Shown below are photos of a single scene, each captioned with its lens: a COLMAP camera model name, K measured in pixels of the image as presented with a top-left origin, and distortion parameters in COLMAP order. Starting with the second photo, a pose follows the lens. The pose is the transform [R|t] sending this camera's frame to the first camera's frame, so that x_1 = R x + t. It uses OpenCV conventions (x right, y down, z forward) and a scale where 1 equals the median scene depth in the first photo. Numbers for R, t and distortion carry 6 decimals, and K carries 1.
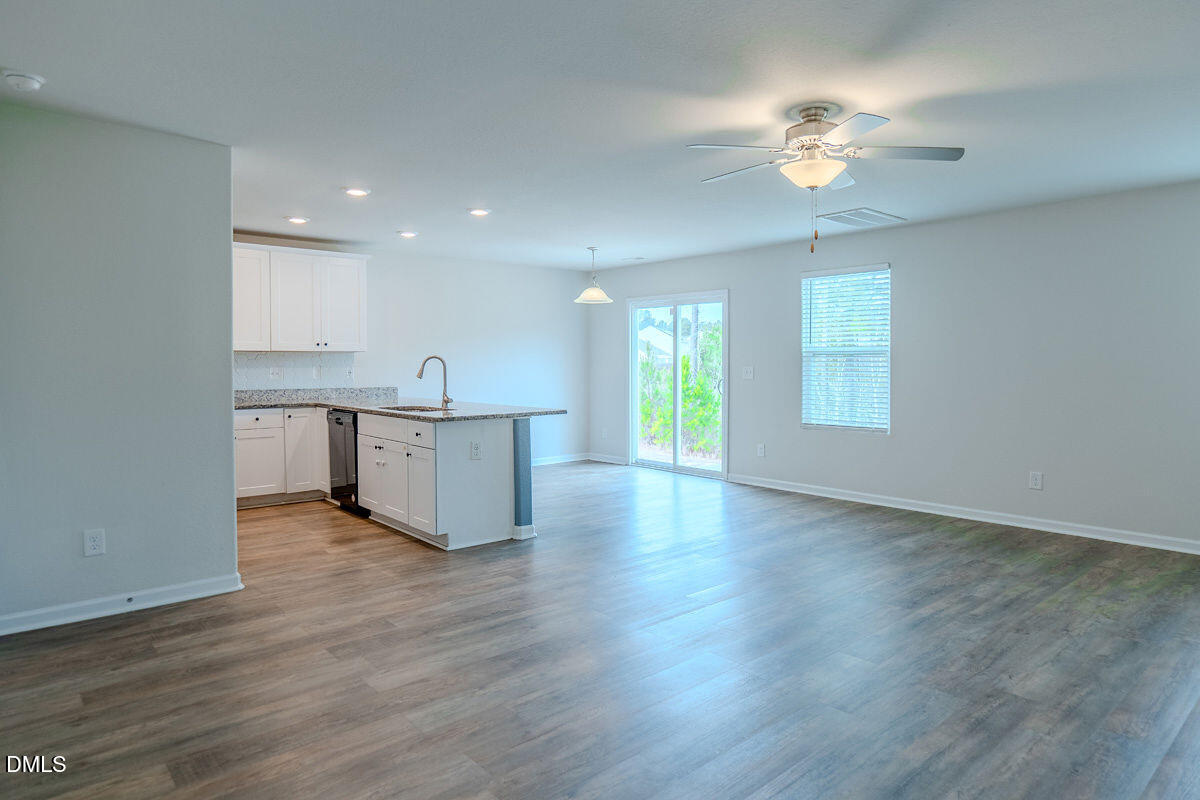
lens RADIAL K [[712.2, 0, 590.2], [0, 712.2, 380.7], [0, 0, 1]] dist [-0.030741, 0.015113]
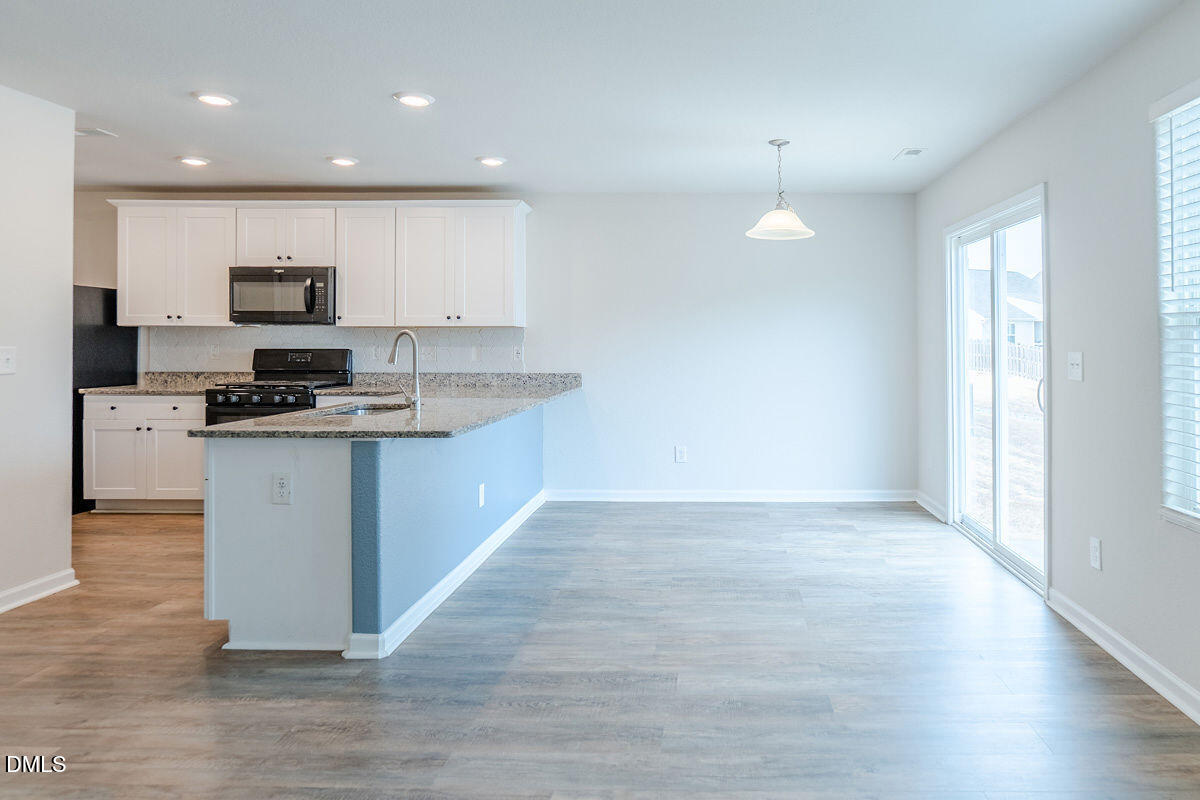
lens RADIAL K [[712.2, 0, 677.9], [0, 712.2, 338.0], [0, 0, 1]] dist [-0.030741, 0.015113]
pose [[0.749527, -0.002336, -0.661970, 0.580603], [-0.020453, 0.999435, -0.026686, -0.022529], [0.661658, 0.033541, 0.749055, 0.934198]]
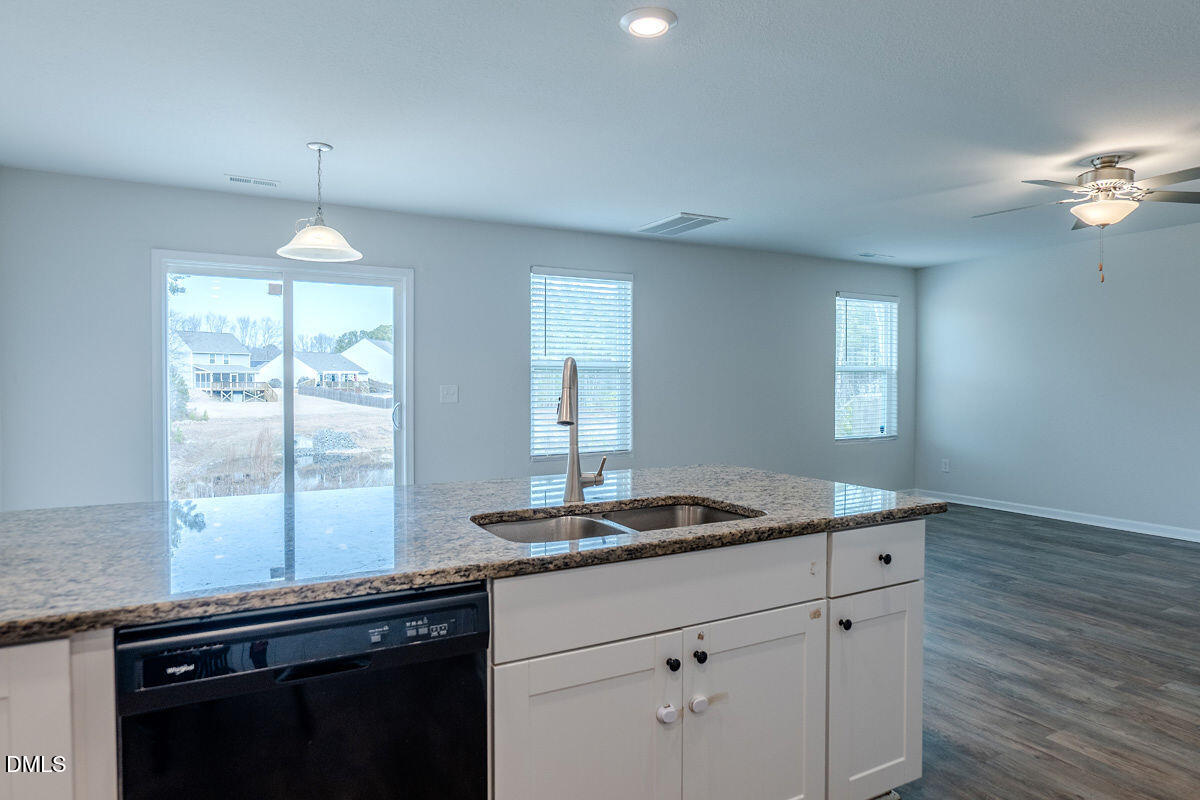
lens RADIAL K [[712.2, 0, 609.5], [0, 712.2, 390.5], [0, 0, 1]] dist [-0.030741, 0.015113]
pose [[0.206649, -0.013579, 0.978321, -0.780673], [0.028808, 0.999555, 0.007789, -0.028526], [-0.977991, 0.026574, 0.206948, 1.264869]]
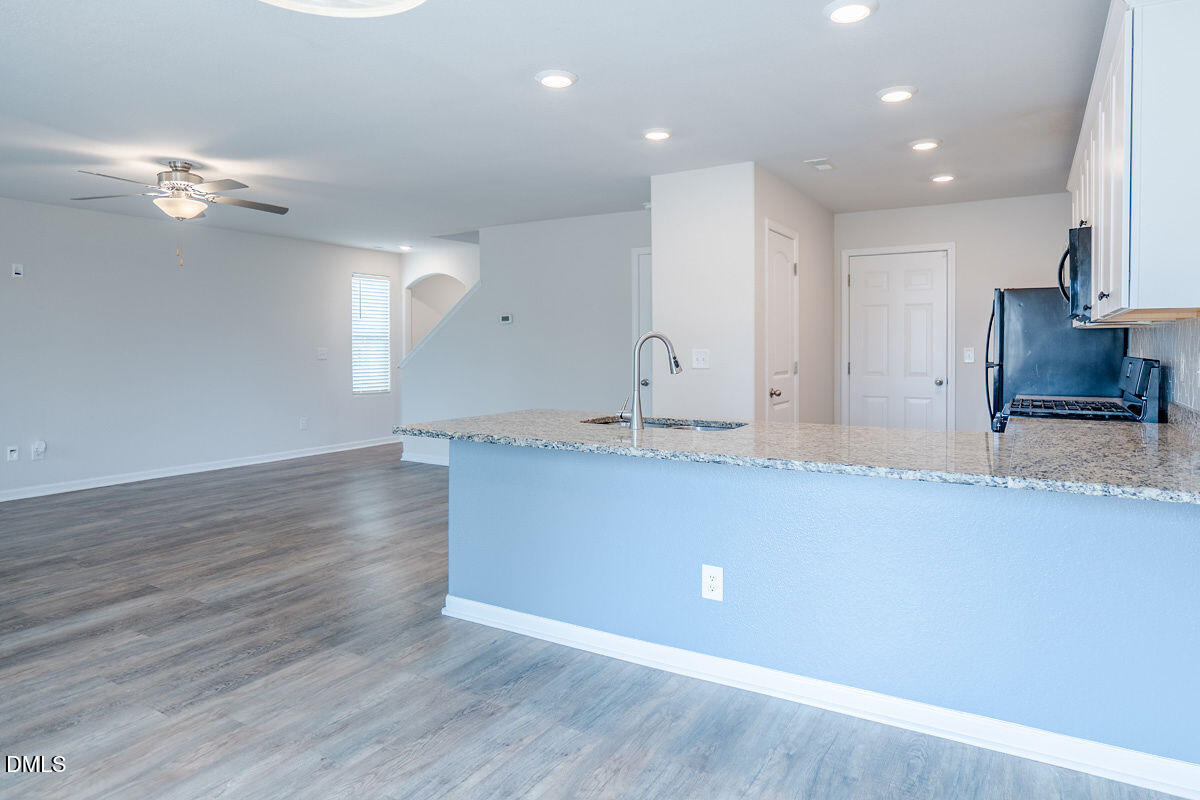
lens RADIAL K [[712.2, 0, 600.8], [0, 712.2, 353.7], [0, 0, 1]] dist [-0.030741, 0.015113]
pose [[-0.947103, 0.005551, -0.320882, -0.008894], [-0.007215, 0.999229, 0.038580, -0.054347], [0.320849, 0.038854, -0.946333, 2.093306]]
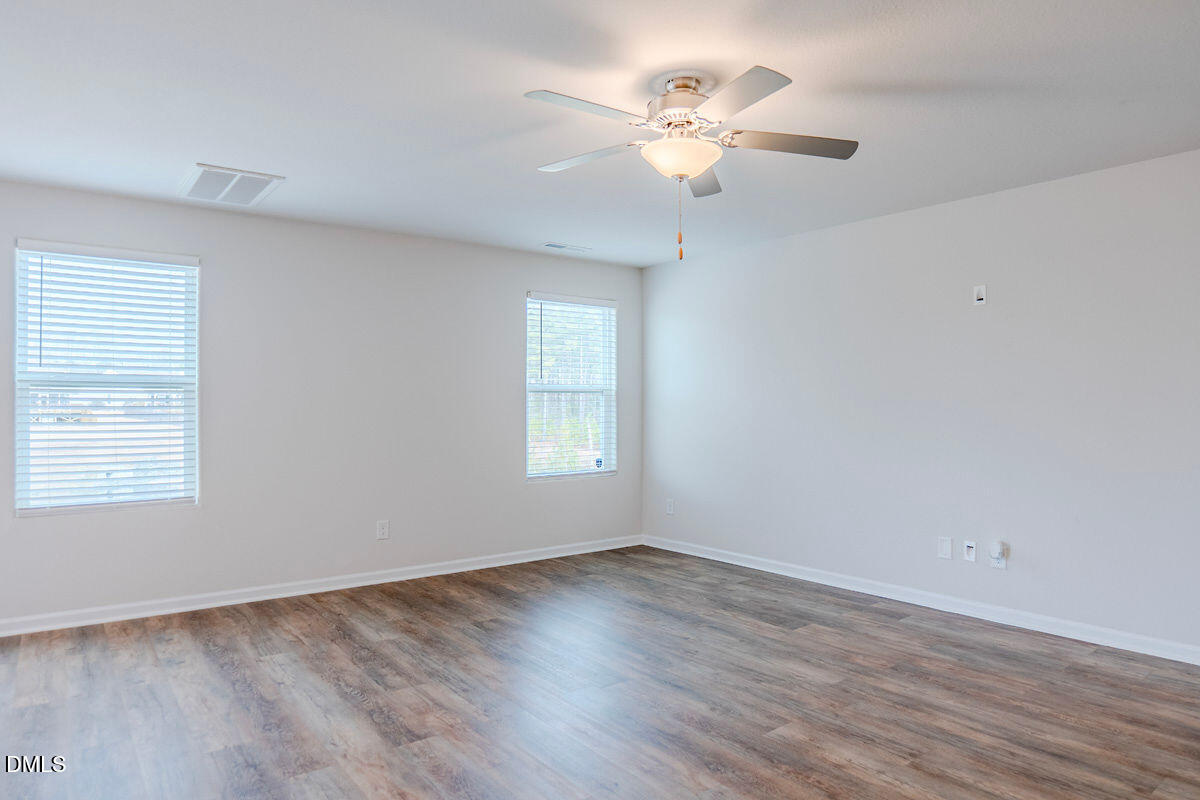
lens RADIAL K [[744.3, 0, 620.6], [0, 744.3, 398.2], [0, 0, 1]] dist [-0.075797, 0.025057]
pose [[0.034345, 0.006804, 0.999387, -0.409846], [0.026719, 0.999613, -0.007724, -0.016972], [-0.999053, 0.026968, 0.034150, 0.856233]]
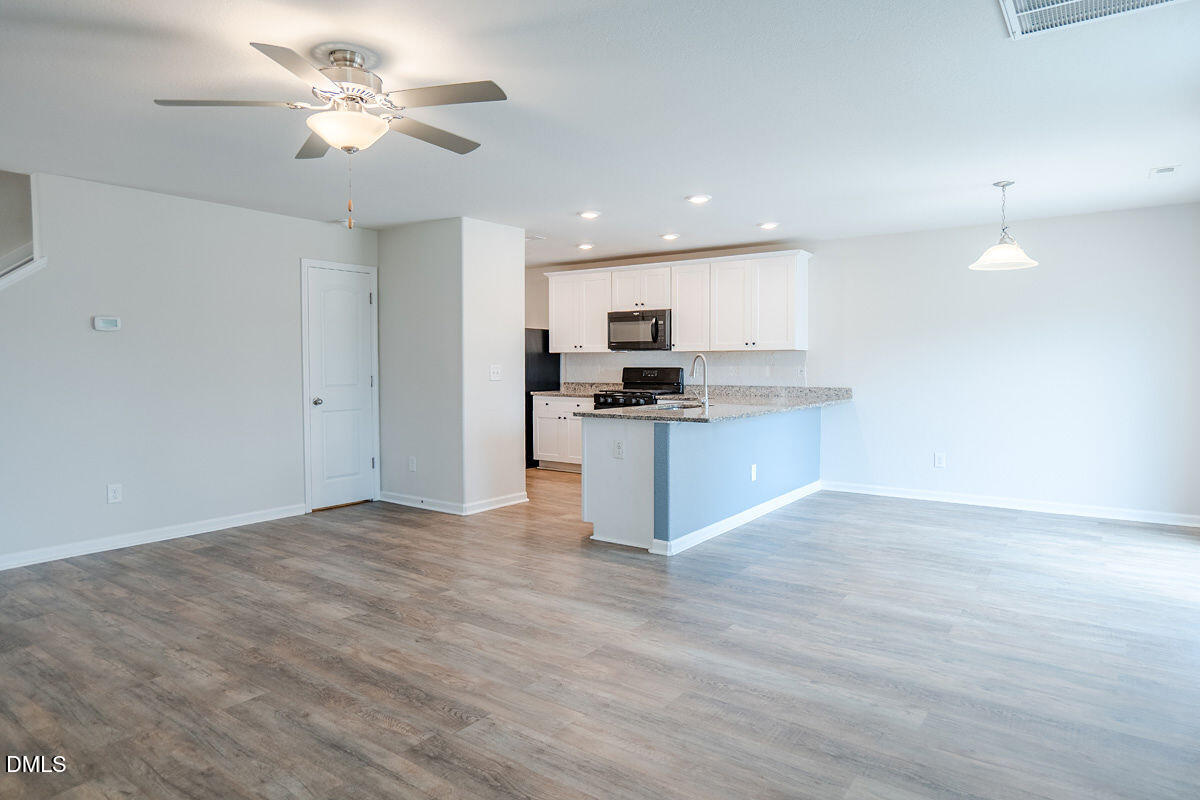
lens RADIAL K [[712.2, 0, 608.0], [0, 712.2, 373.2], [0, 0, 1]] dist [-0.030741, 0.015113]
pose [[0.236649, 0.013434, -0.971502, 0.975250], [-0.025402, 0.999648, 0.007635, -0.019222], [0.971263, 0.022871, 0.236907, 0.900565]]
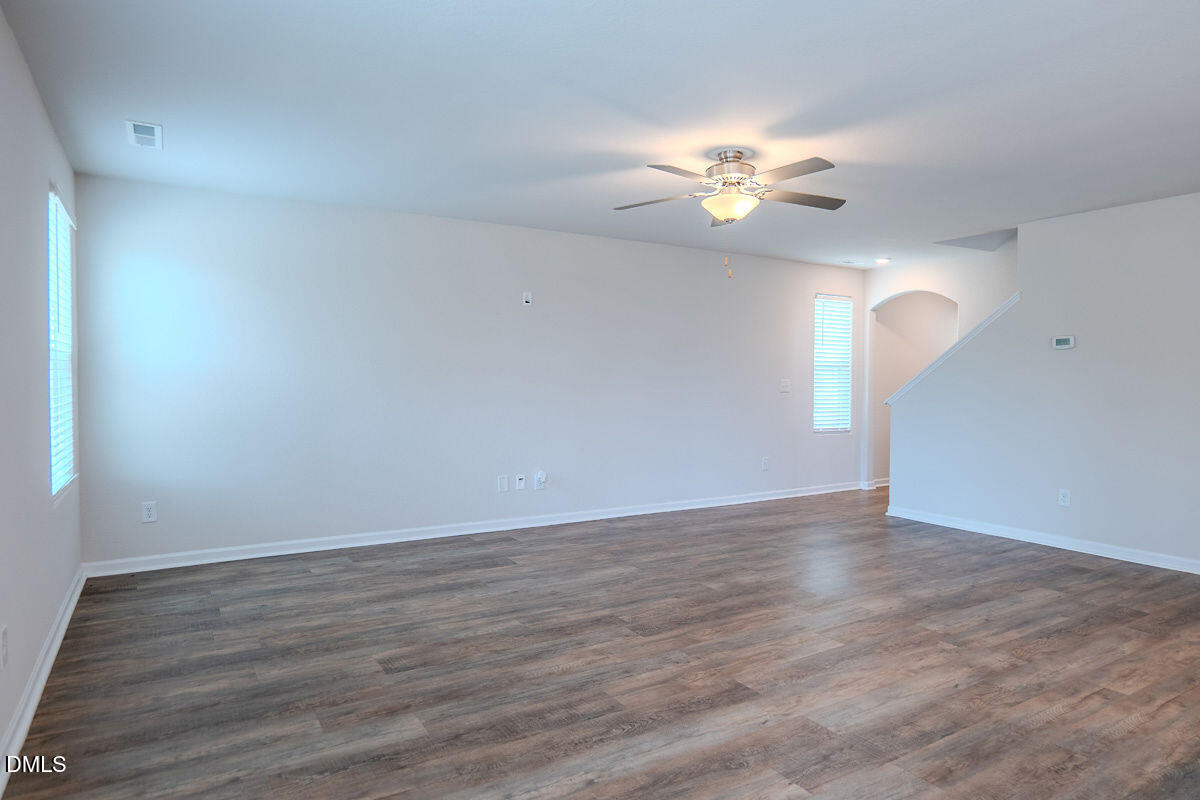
lens RADIAL K [[712.2, 0, 597.2], [0, 712.2, 387.0], [0, 0, 1]] dist [-0.030741, 0.015113]
pose [[-0.987521, -0.007900, 0.157287, 0.281414], [-0.001427, 0.999149, 0.041226, -0.040931], [-0.157479, 0.040487, -0.986692, 1.769429]]
